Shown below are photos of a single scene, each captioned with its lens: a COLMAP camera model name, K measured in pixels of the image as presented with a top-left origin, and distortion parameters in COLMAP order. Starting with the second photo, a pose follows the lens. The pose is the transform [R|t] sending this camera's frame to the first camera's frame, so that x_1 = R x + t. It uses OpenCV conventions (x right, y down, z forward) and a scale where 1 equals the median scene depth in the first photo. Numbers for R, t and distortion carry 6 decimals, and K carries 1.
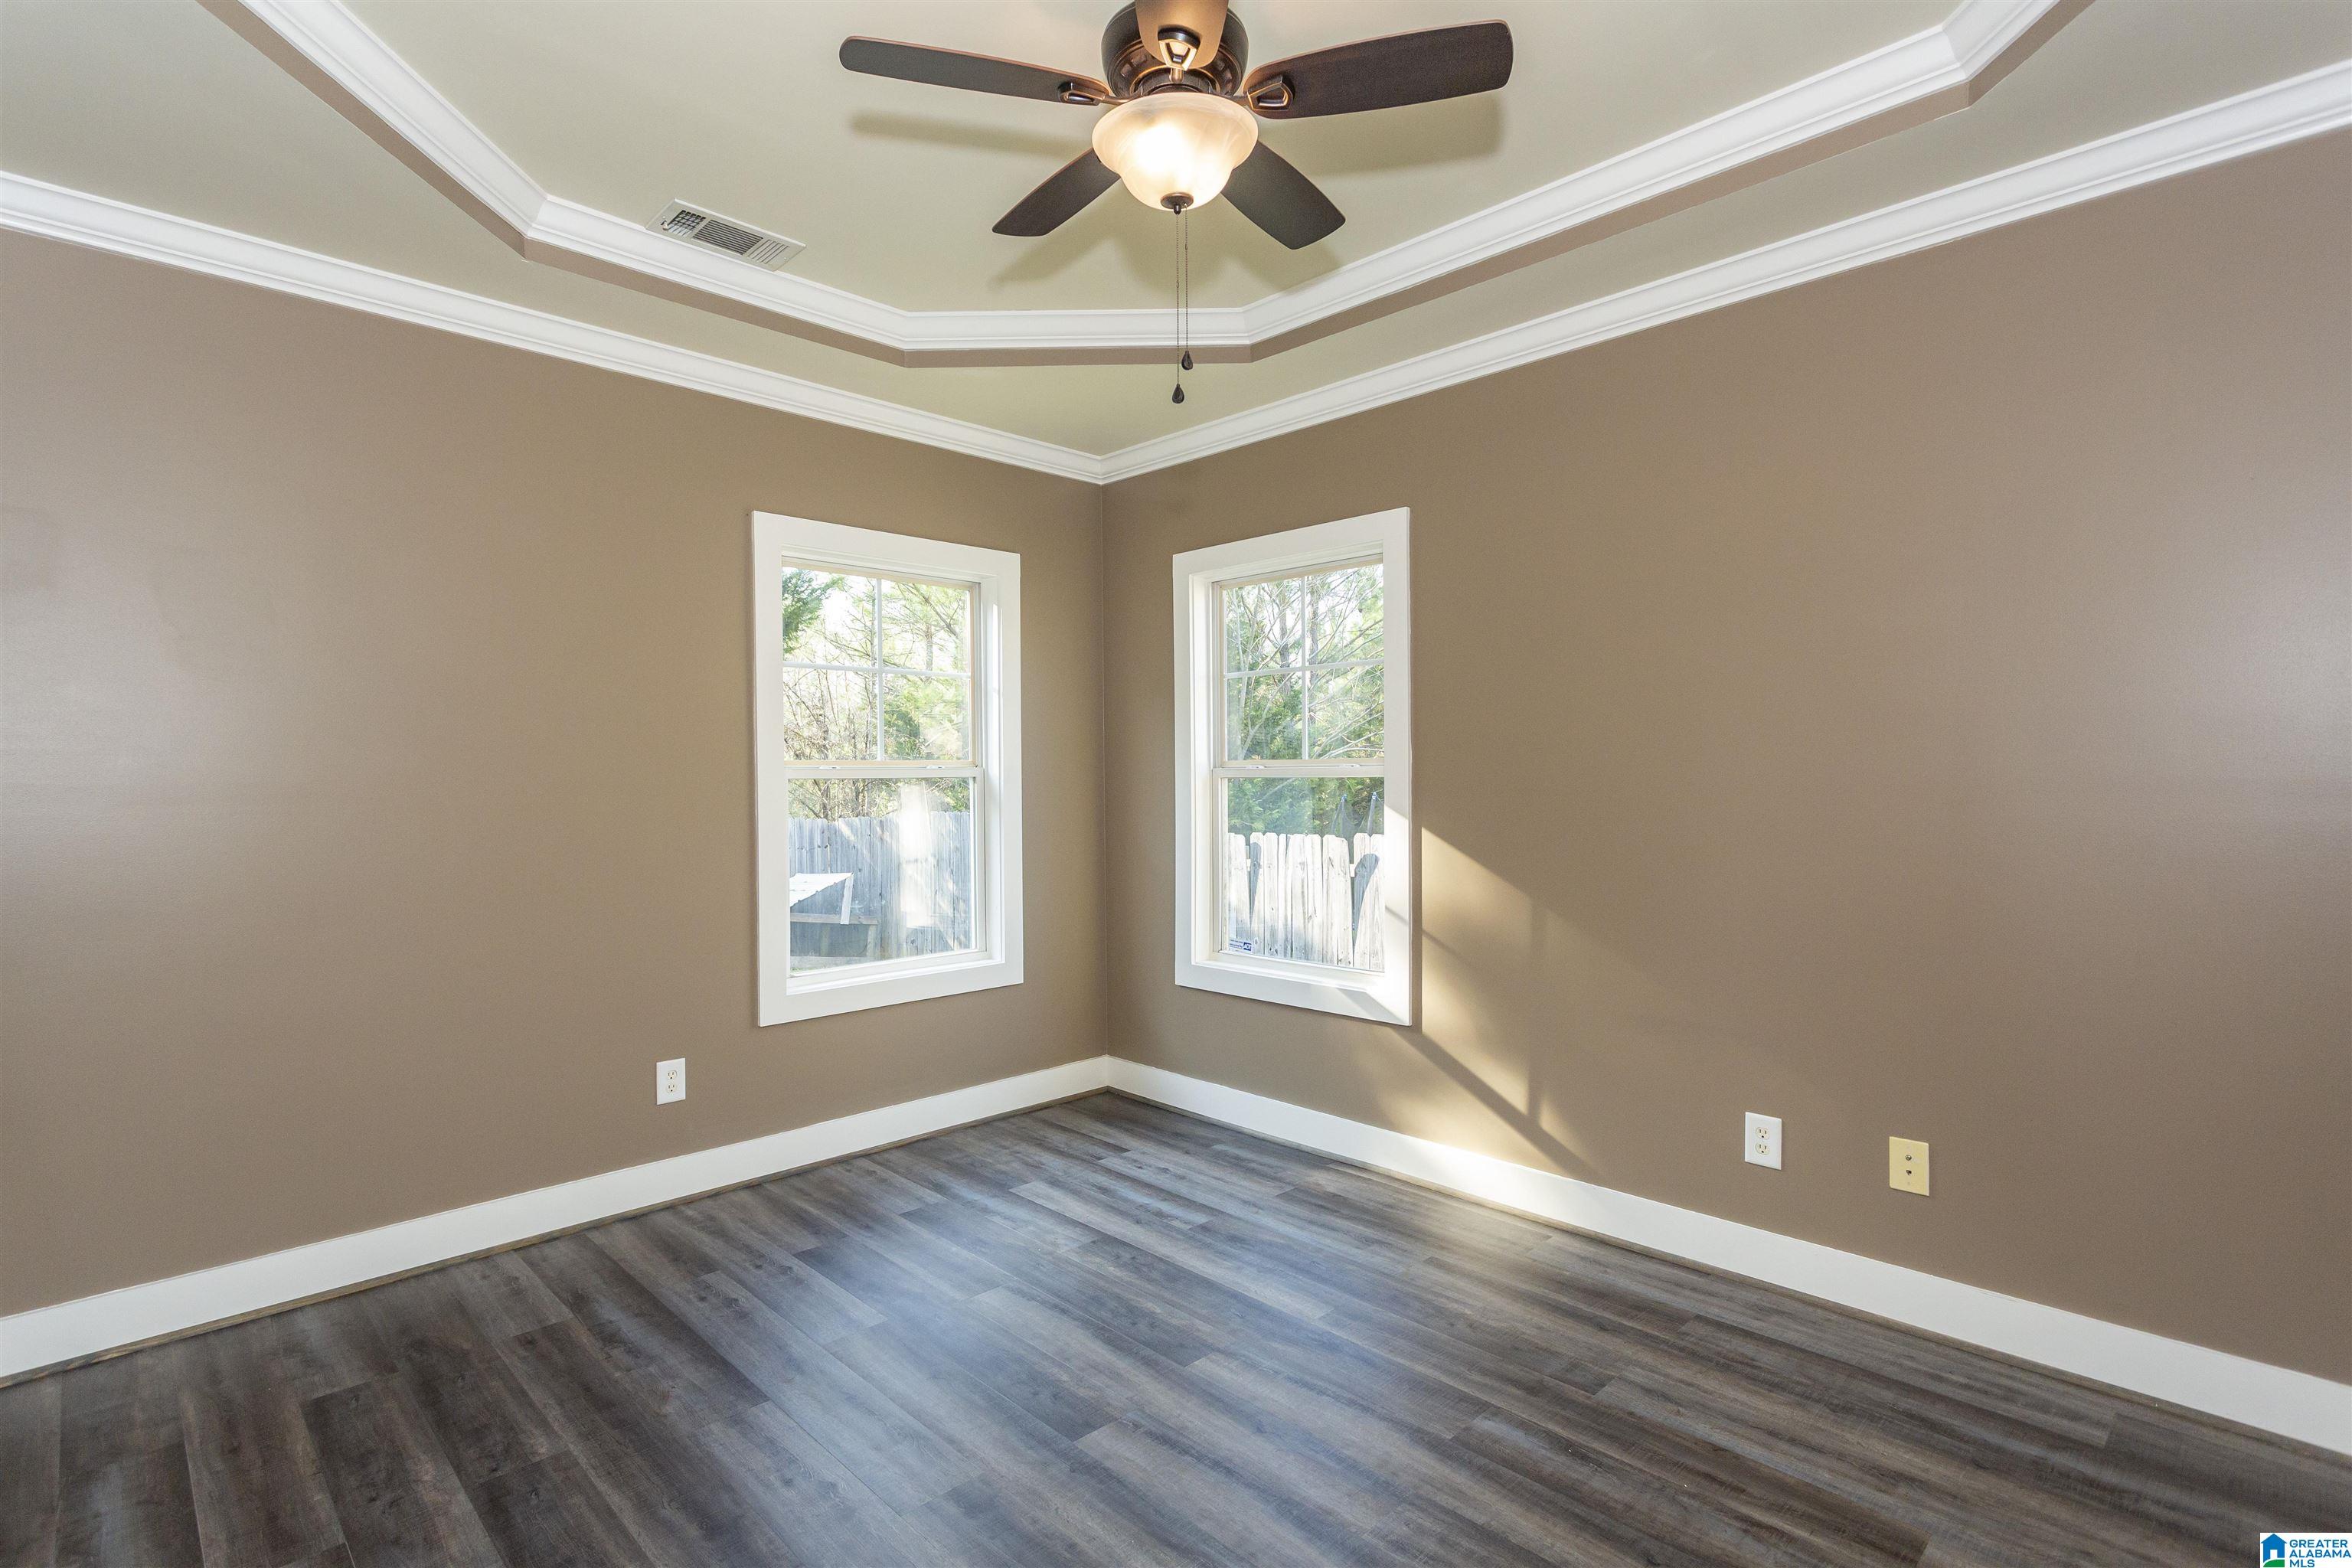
lens RADIAL K [[1121.7, 0, 1171.4], [0, 1121.7, 783.0], [0, 0, 1]] dist [0.004851, 0.000192]
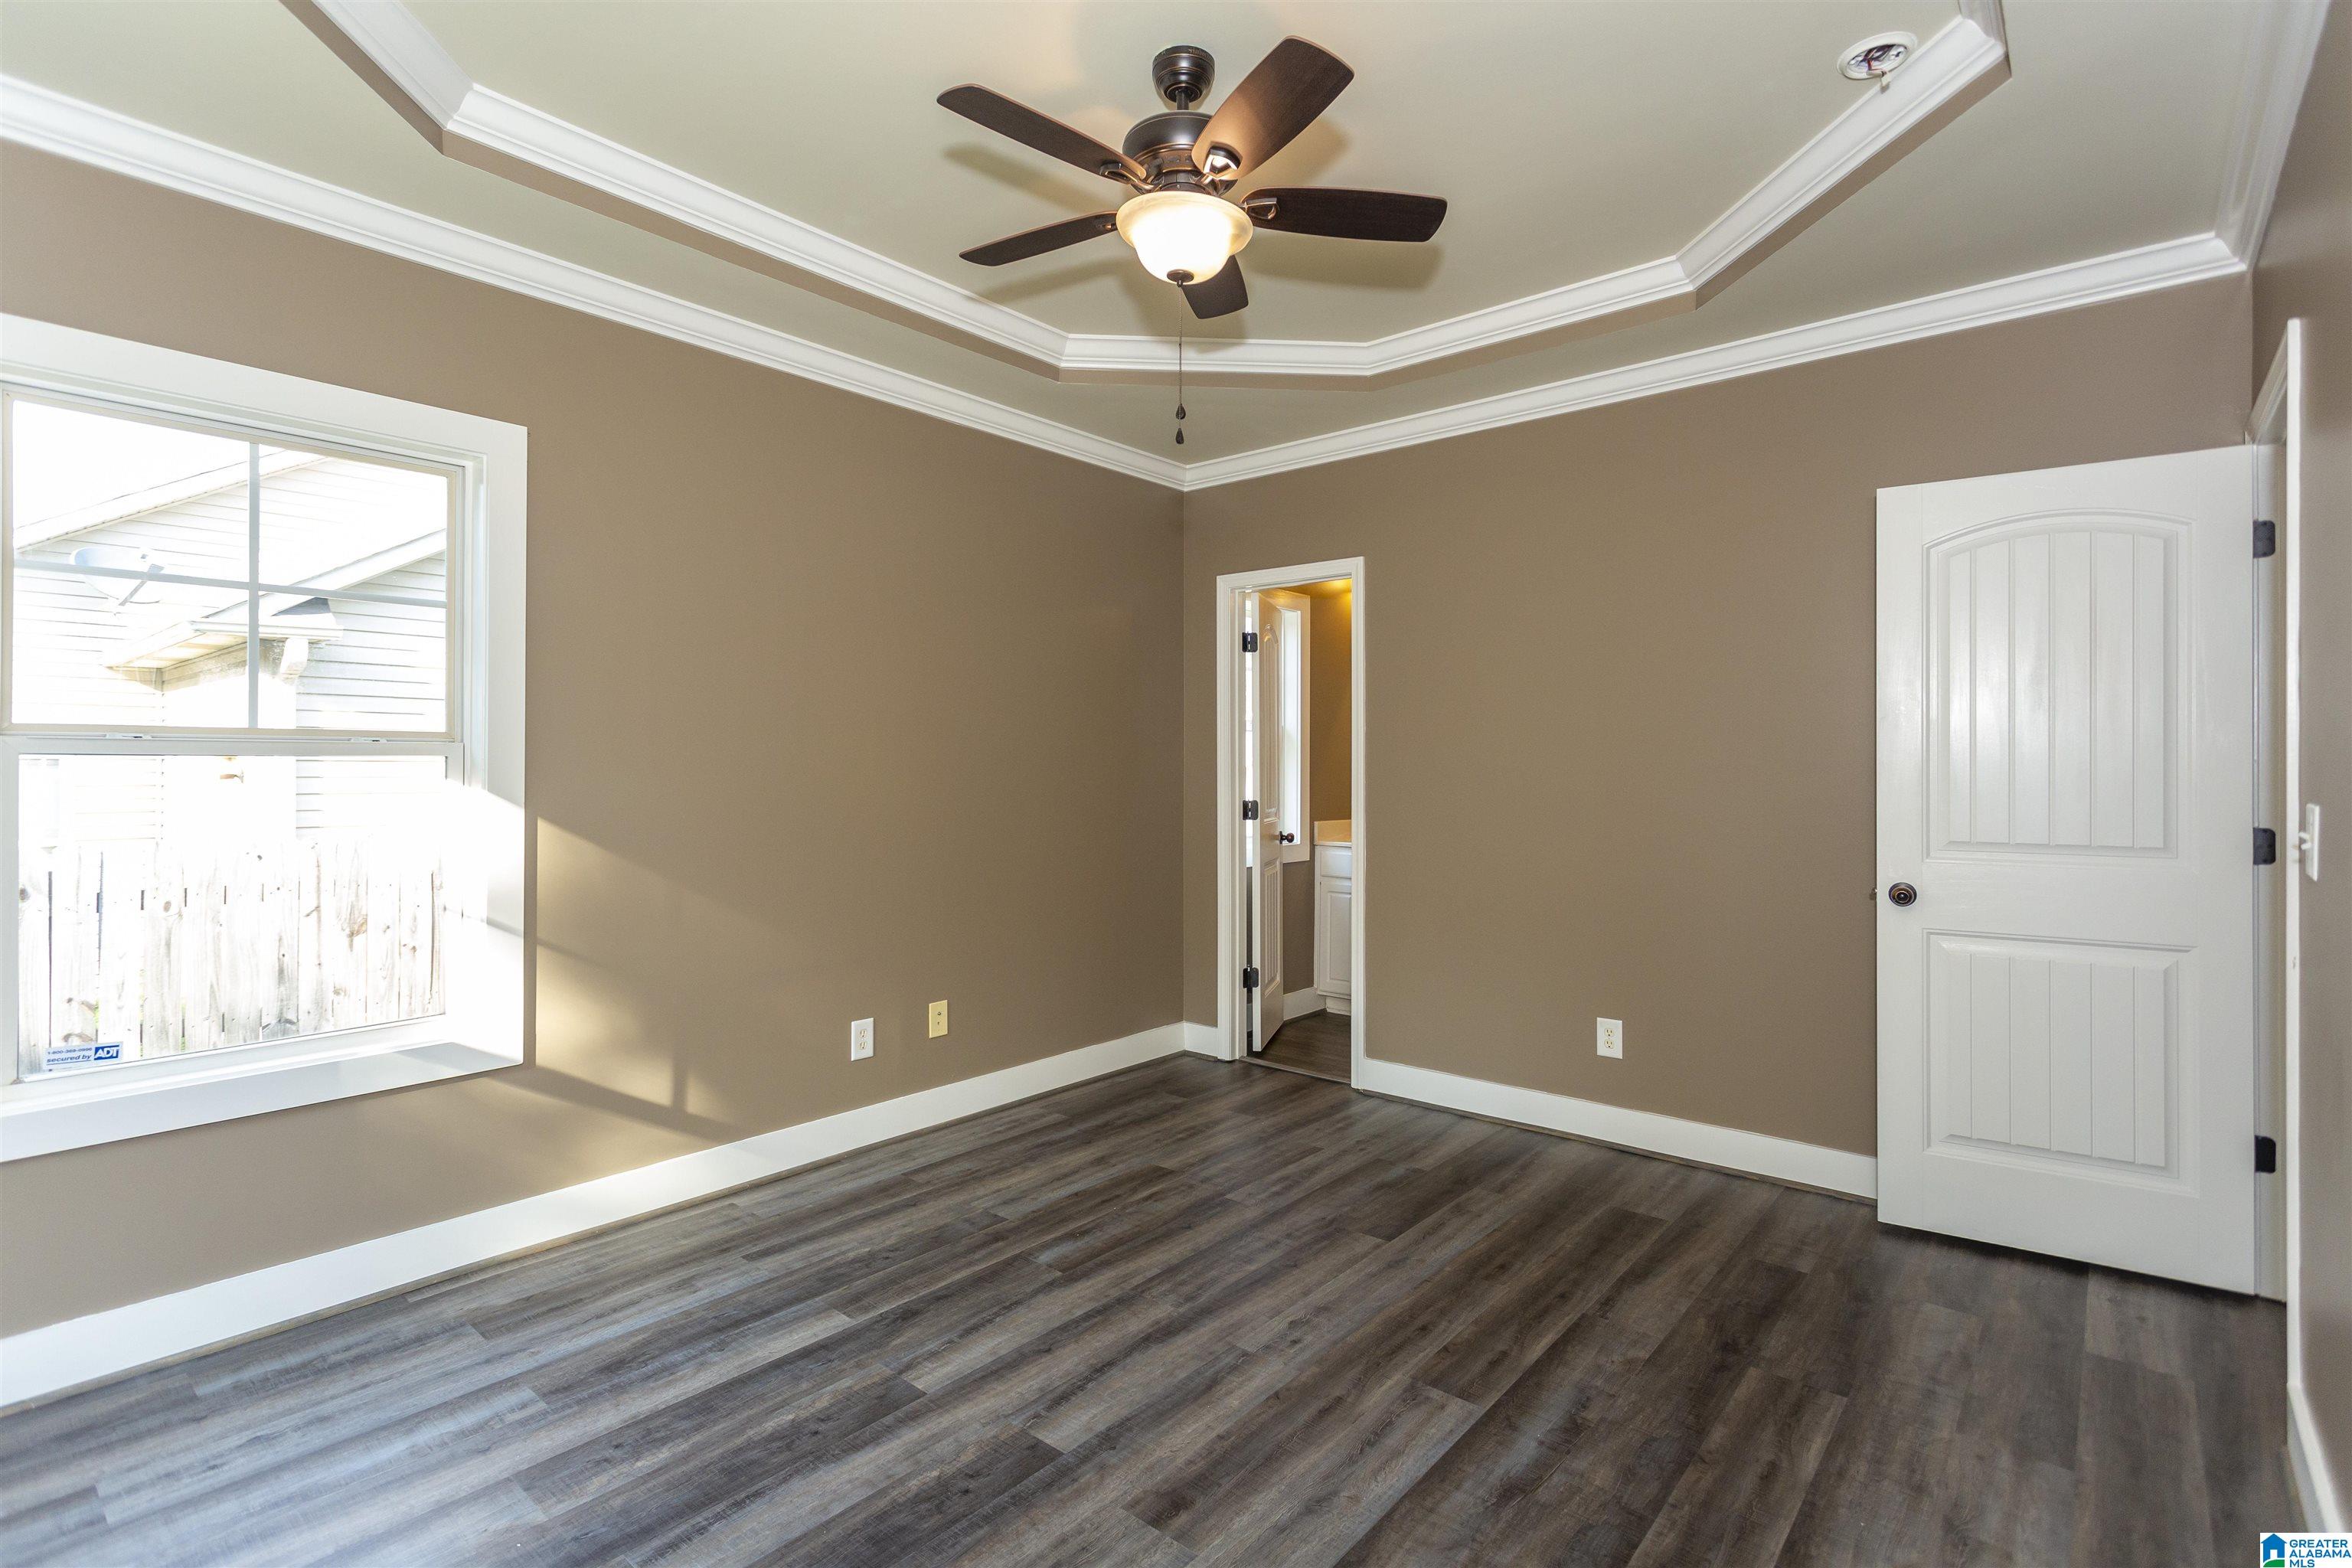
lens RADIAL K [[1121.7, 0, 1155.9], [0, 1121.7, 775.6], [0, 0, 1]] dist [0.004851, 0.000192]
pose [[-0.077830, -0.004709, 0.996956, -0.800382], [0.008348, 0.999951, 0.005375, 0.010765], [-0.996932, 0.008741, -0.077787, 0.770623]]
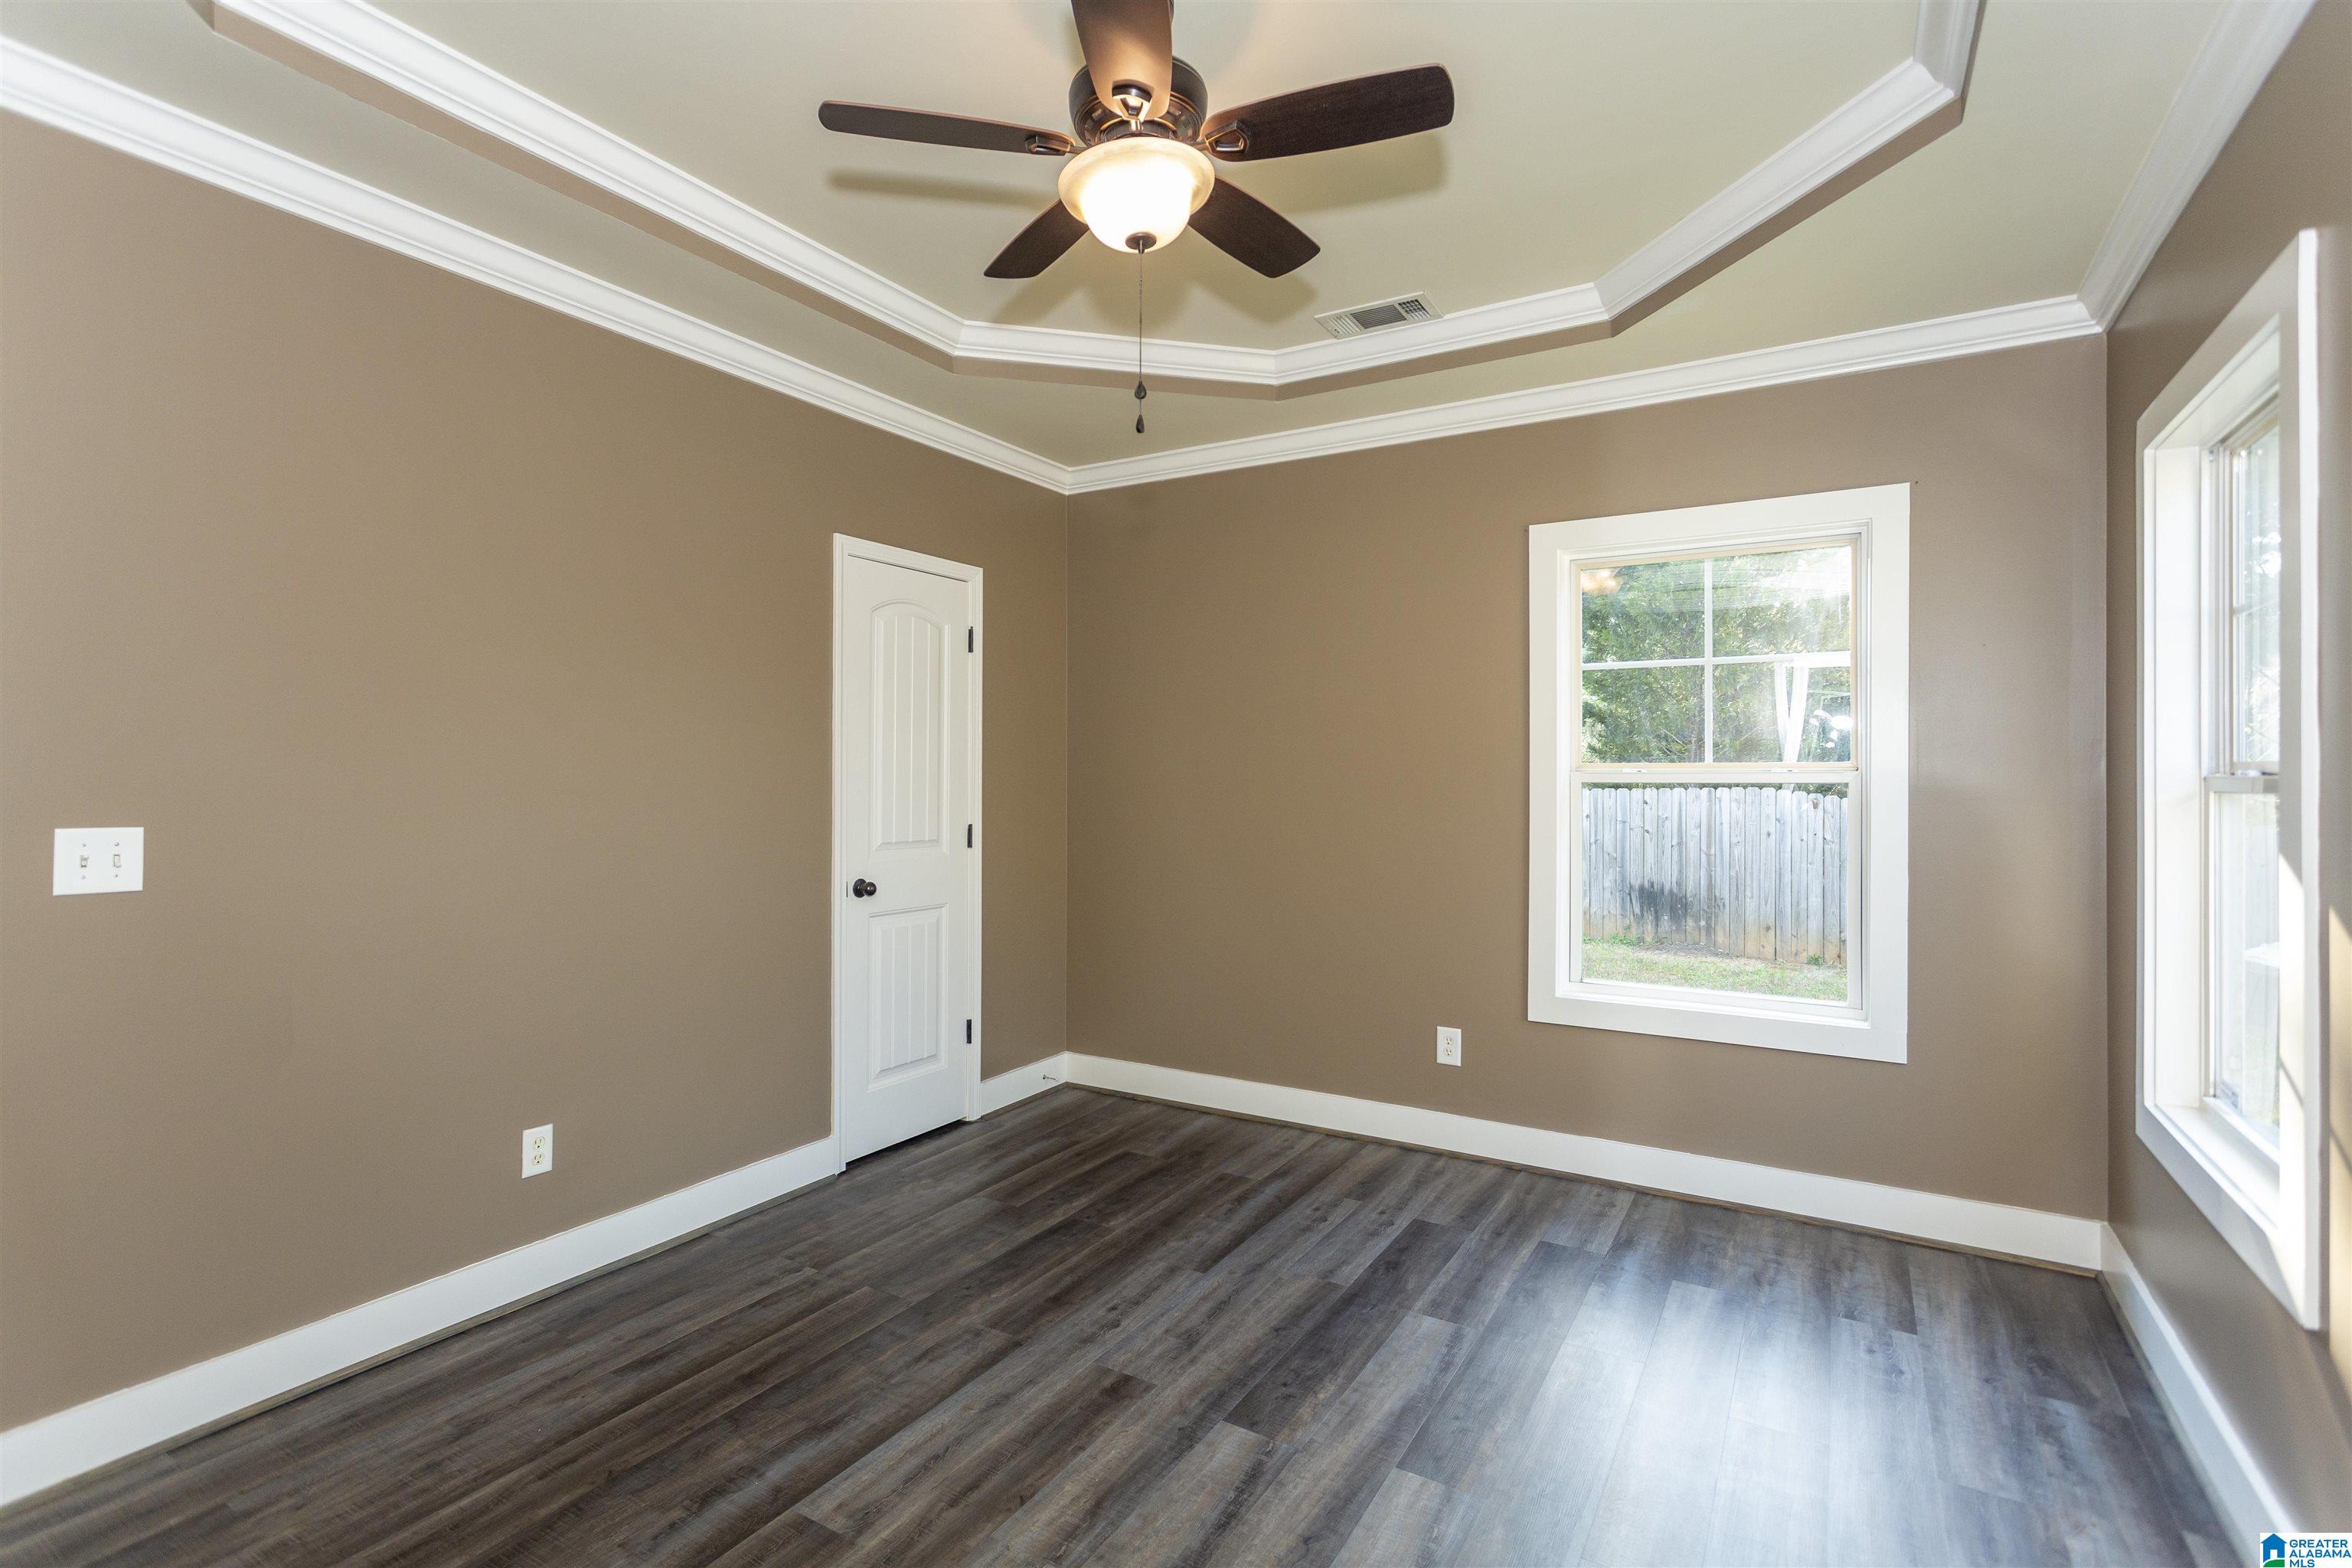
lens RADIAL K [[1121.7, 0, 1173.6], [0, 1121.7, 763.8], [0, 0, 1]] dist [0.004851, 0.000192]
pose [[0.252579, -0.000392, -0.967576, 0.703949], [-0.015214, 0.999875, -0.004377, -0.012141], [0.967457, 0.015826, 0.252542, 0.531749]]
